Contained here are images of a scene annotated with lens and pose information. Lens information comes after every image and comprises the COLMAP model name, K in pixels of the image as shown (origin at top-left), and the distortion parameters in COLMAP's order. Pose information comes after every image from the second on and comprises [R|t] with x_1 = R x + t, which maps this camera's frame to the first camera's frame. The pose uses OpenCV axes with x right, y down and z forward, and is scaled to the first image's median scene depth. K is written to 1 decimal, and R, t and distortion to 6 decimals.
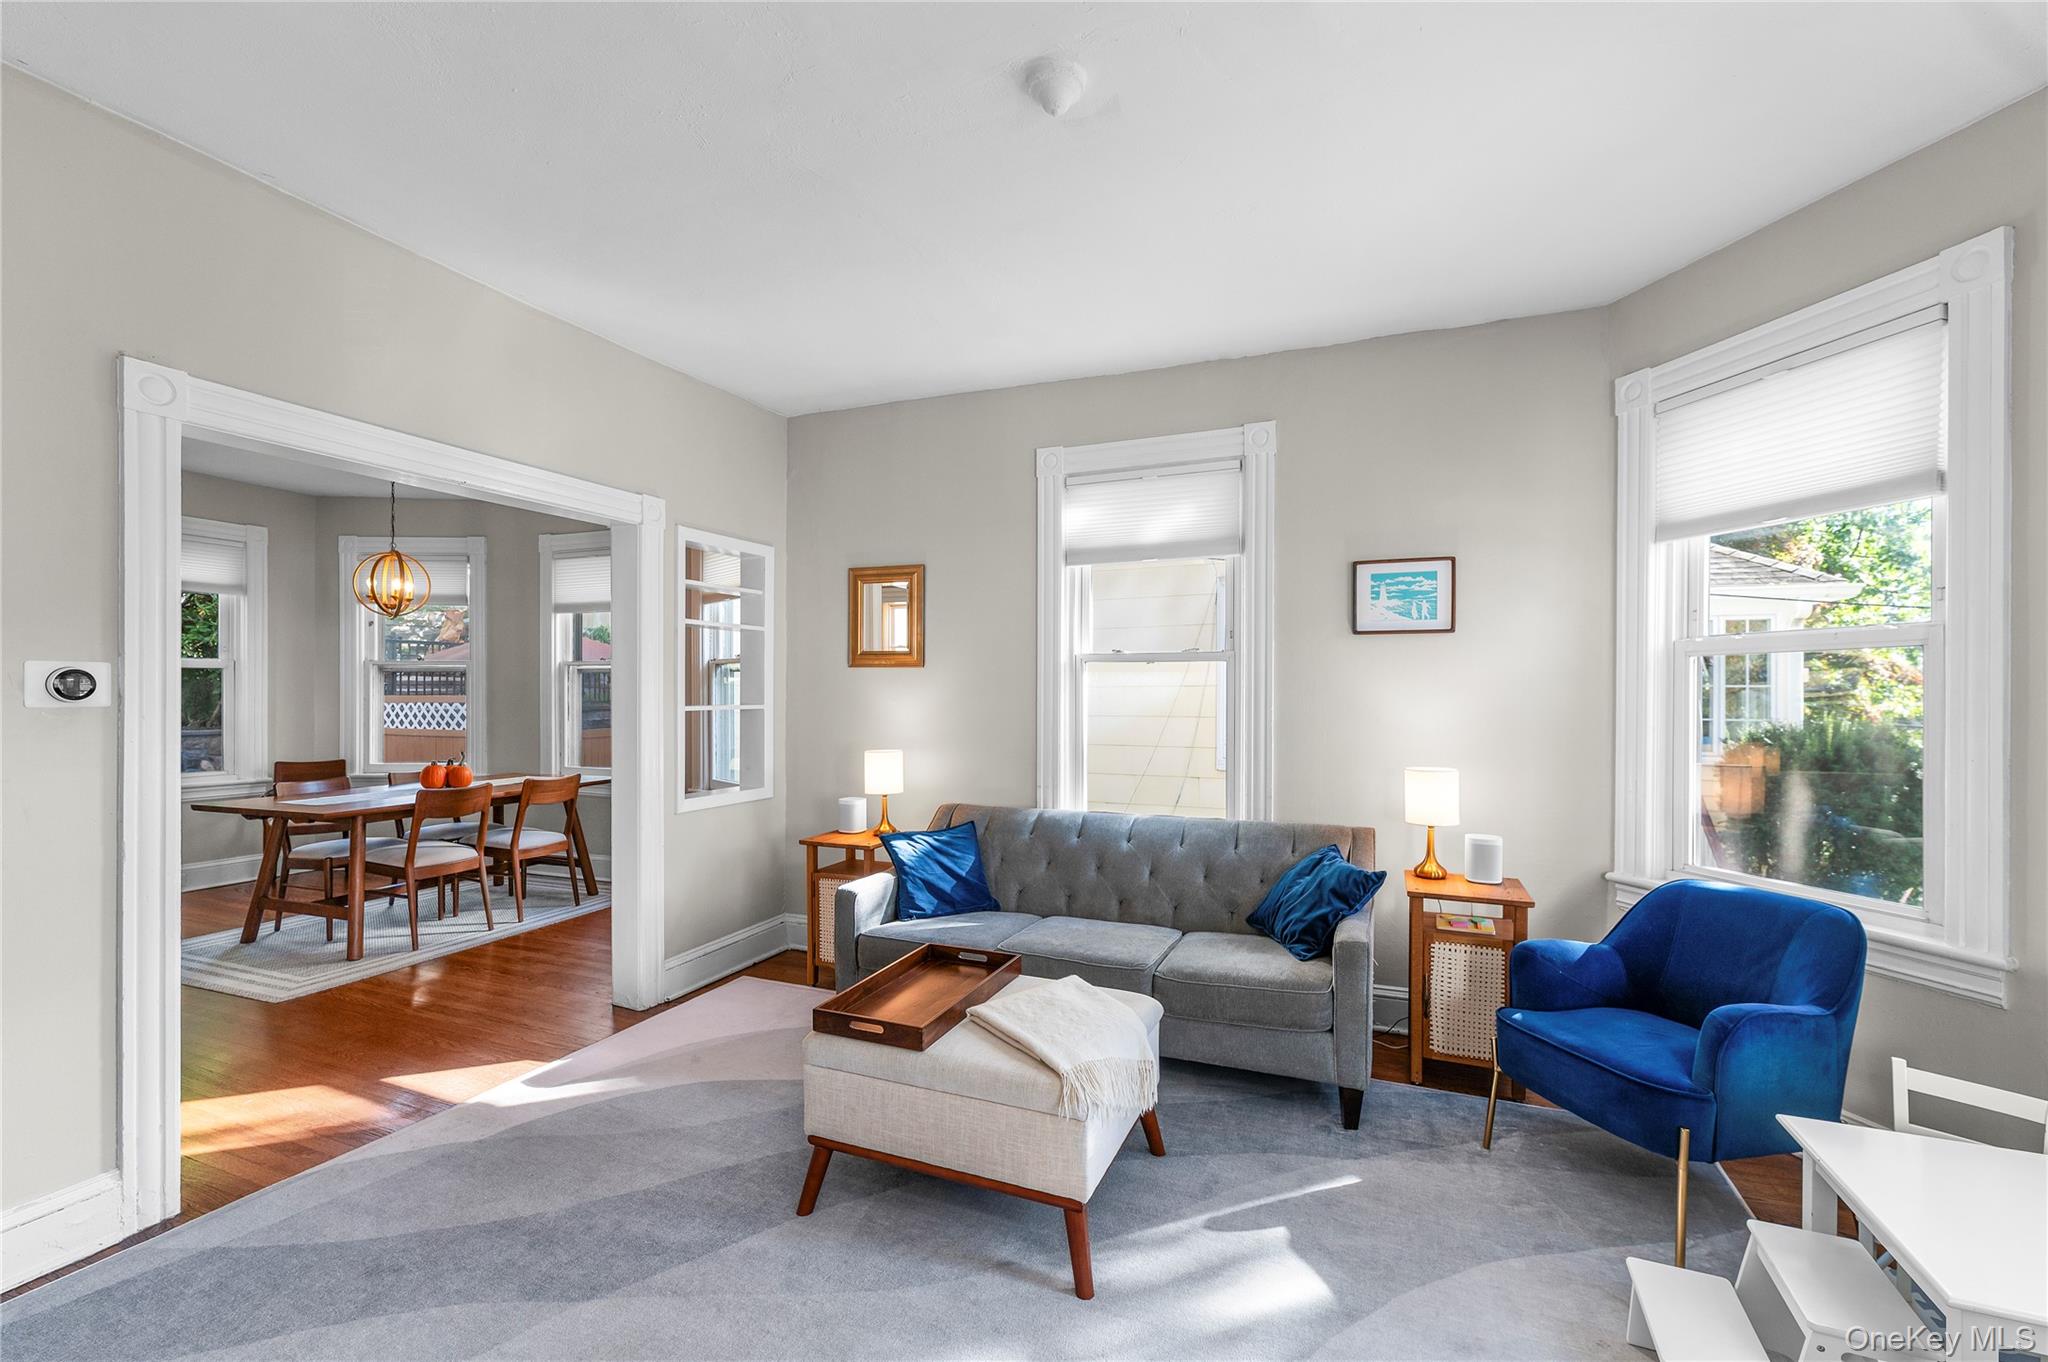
lens RADIAL K [[868.8, 0, 1028.1], [0, 868.8, 694.3], [0, 0, 1]] dist [-0.000187, -0.000124]
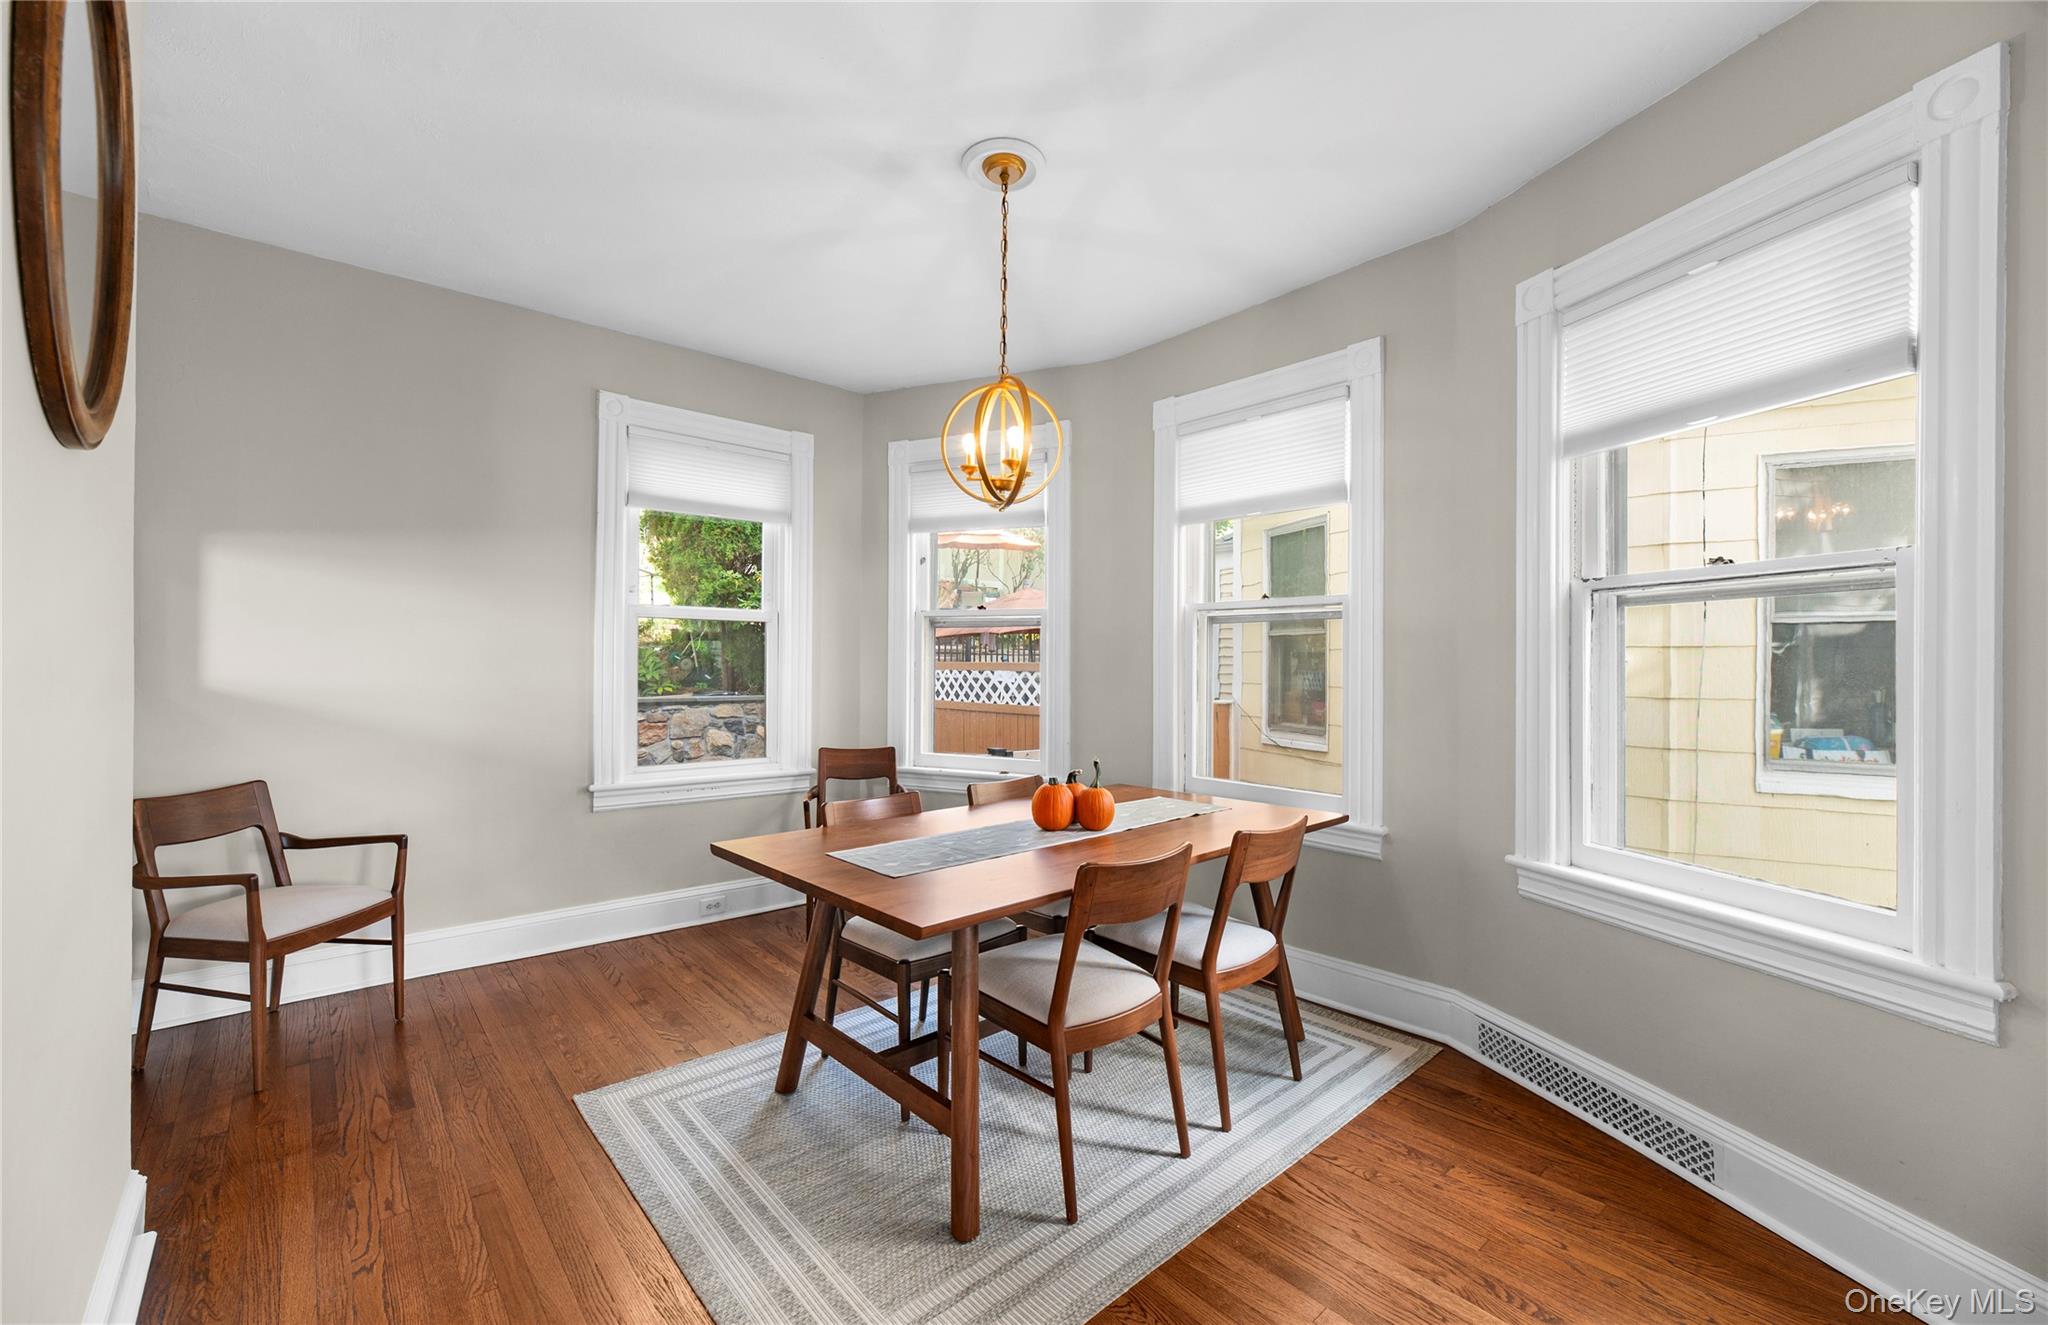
lens RADIAL K [[825.5, 0, 1014.6], [0, 825.5, 659.2], [0, 0, 1]] dist [0.000554, 0.000133]
pose [[0.892150, 0.004444, -0.451717, -0.503292], [-0.008526, 0.999939, -0.007002, 0.007945], [0.451659, 0.010098, 0.892134, 0.561488]]
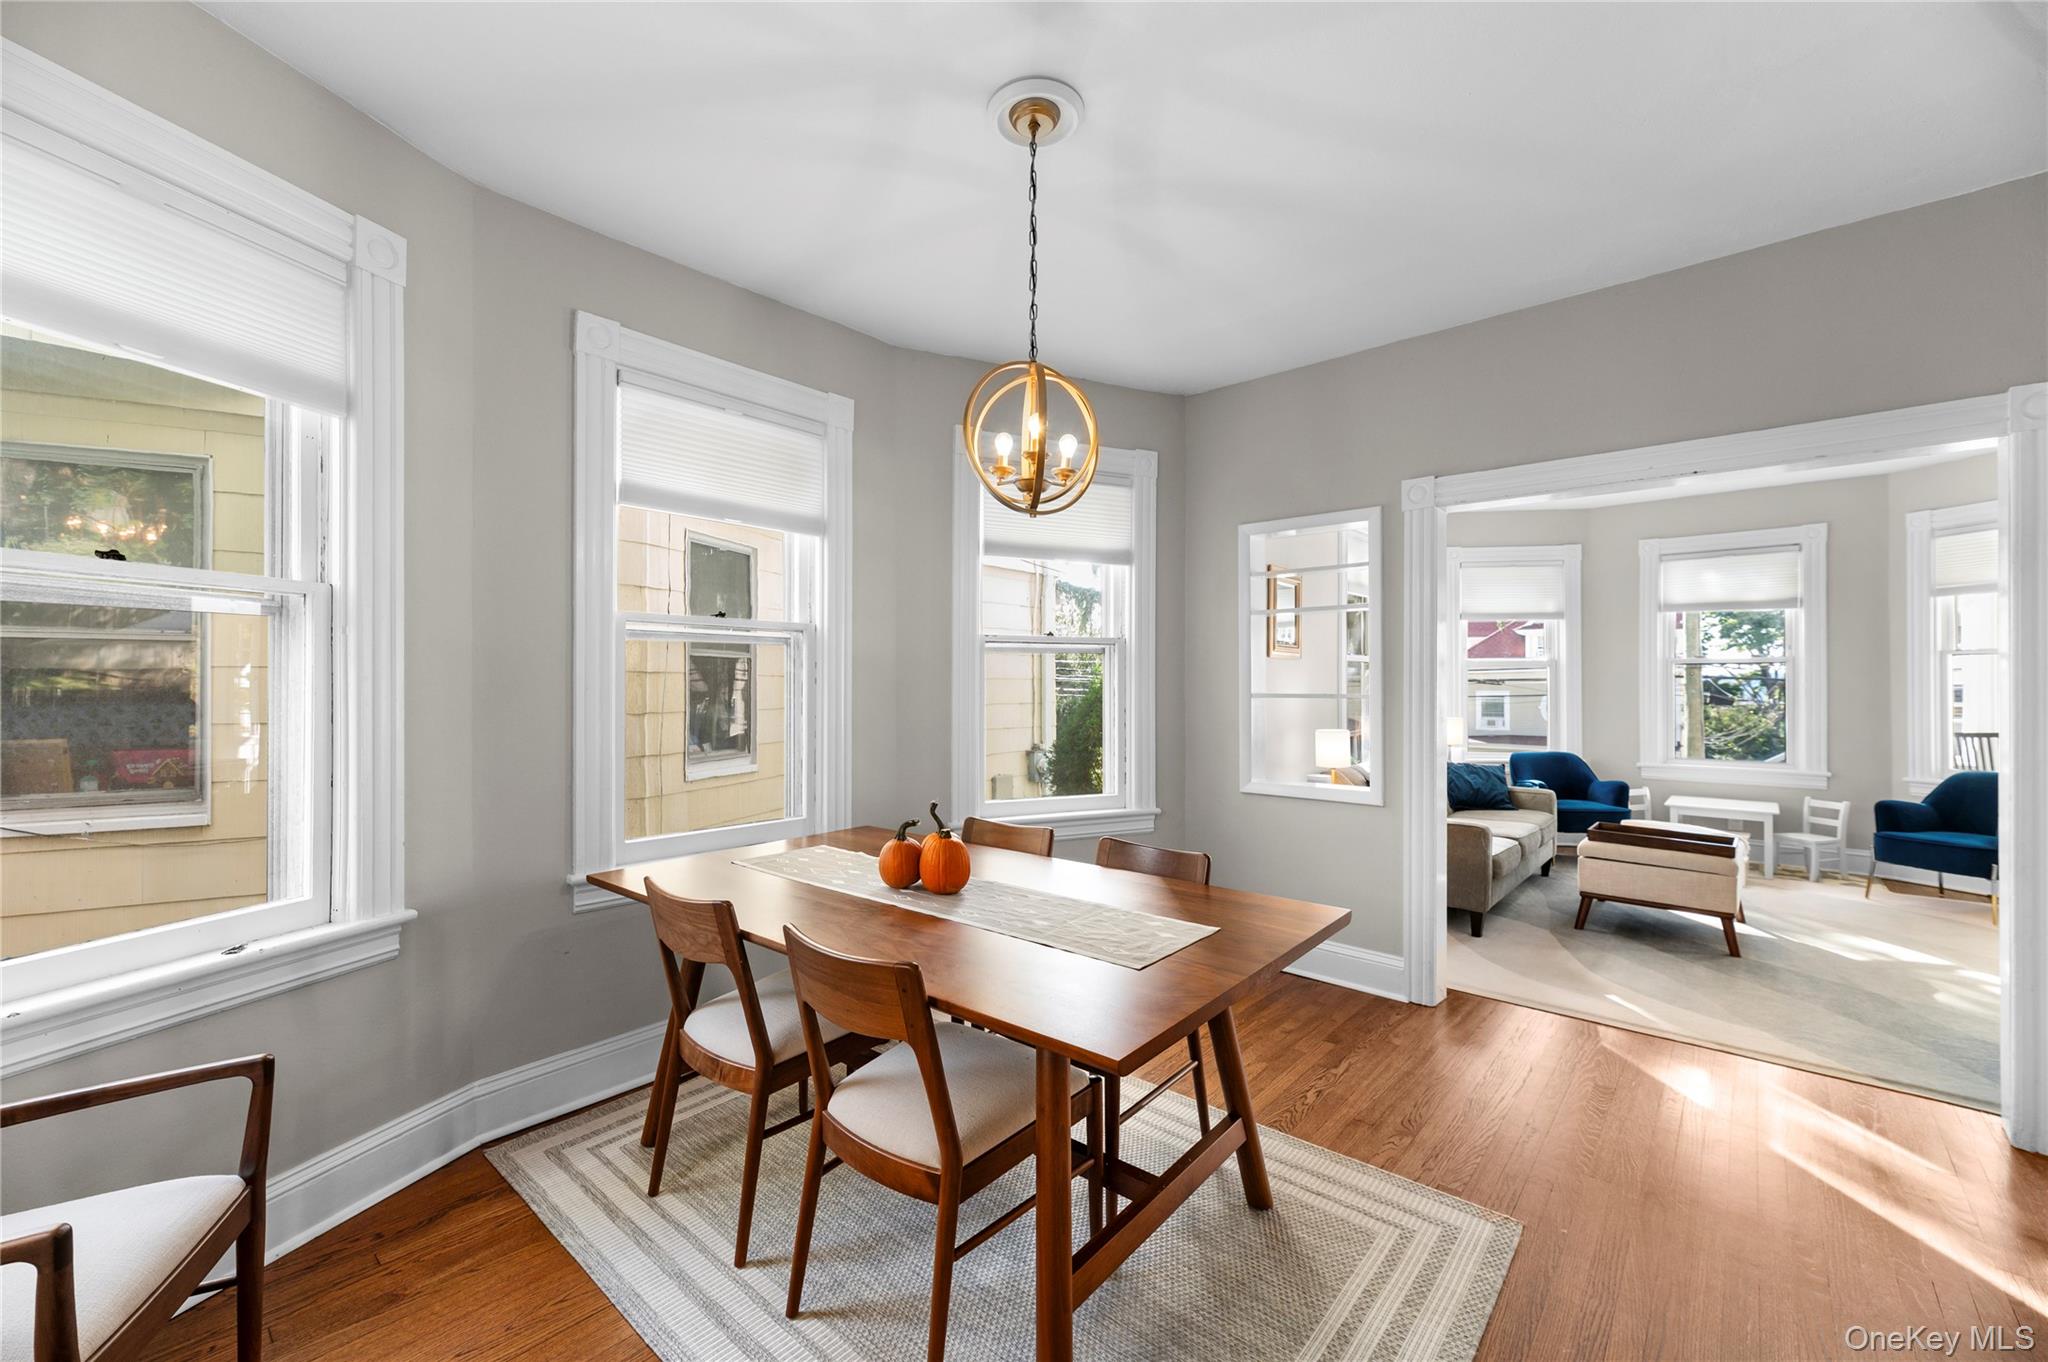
lens RADIAL K [[811.0, 0, 1016.4], [0, 811.0, 684.6], [0, 0, 1]] dist [-0.000476, -0.000437]
pose [[0.342102, -0.000389, 0.939663, -1.135261], [0.004506, 0.999989, -0.001226, 0.002264], [-0.939652, 0.004654, 0.342100, 0.868818]]
